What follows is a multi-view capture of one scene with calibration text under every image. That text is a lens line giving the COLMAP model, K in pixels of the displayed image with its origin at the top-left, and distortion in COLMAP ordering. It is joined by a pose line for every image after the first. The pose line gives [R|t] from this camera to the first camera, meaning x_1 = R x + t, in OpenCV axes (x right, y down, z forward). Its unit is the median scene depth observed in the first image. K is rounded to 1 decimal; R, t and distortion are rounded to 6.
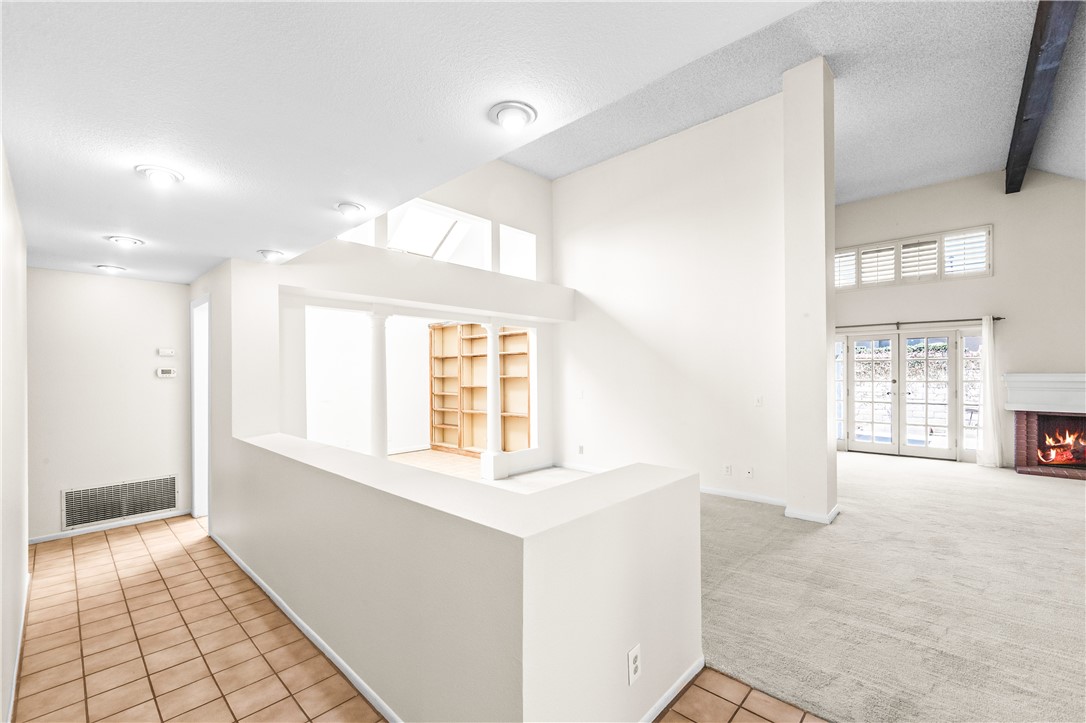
lens RADIAL K [[448.1, 0, 539.8], [0, 448.1, 376.9], [0, 0, 1]] dist [-0.000581, -0.000086]
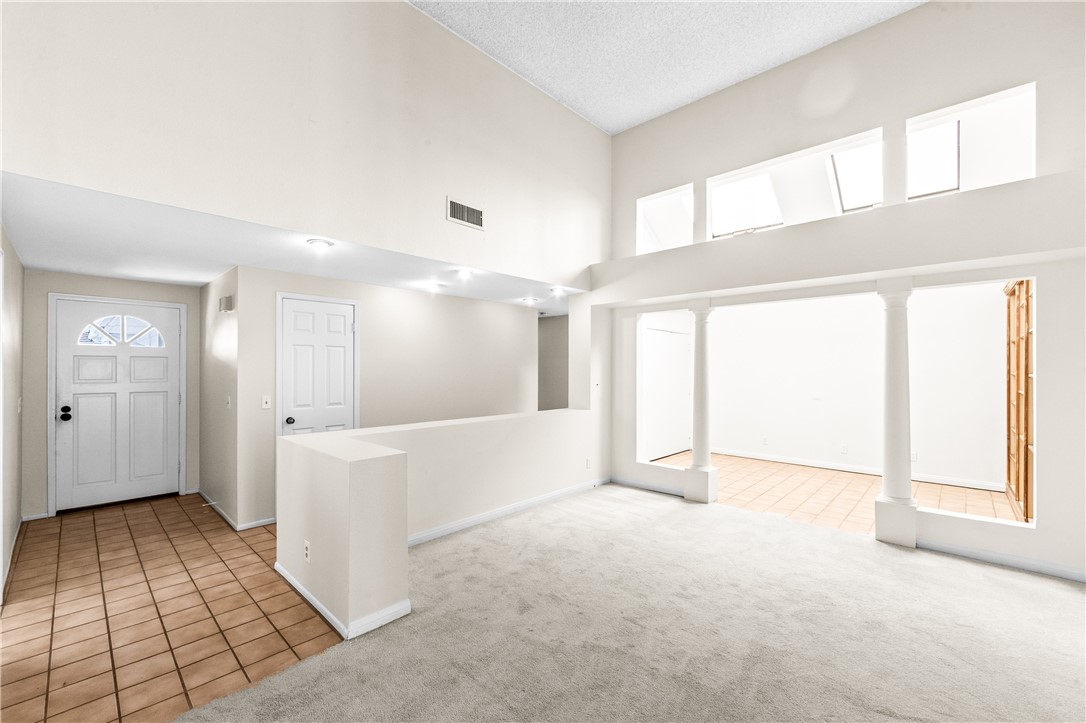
lens RADIAL K [[448.1, 0, 537.5], [0, 448.1, 367.1], [0, 0, 1]] dist [-0.000581, -0.000086]
pose [[-0.004392, 0.004949, -0.999978, 0.448985], [-0.006196, 0.999968, 0.004977, -0.010741], [0.999971, 0.006218, -0.004361, 0.451541]]
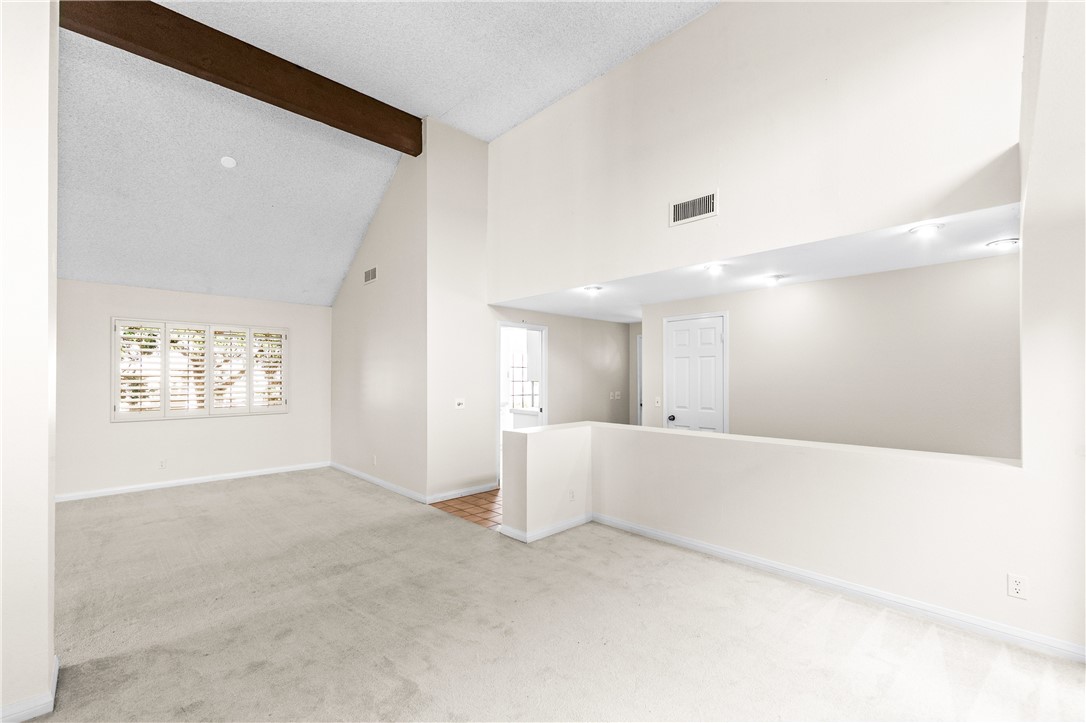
lens RADIAL K [[448.1, 0, 535.4], [0, 448.1, 374.4], [0, 0, 1]] dist [-0.000581, -0.000086]
pose [[-0.998721, 0.009070, 0.049739, 0.035024], [0.009015, 0.999958, -0.001326, -0.008652], [-0.049749, -0.000876, -0.998761, 0.893190]]
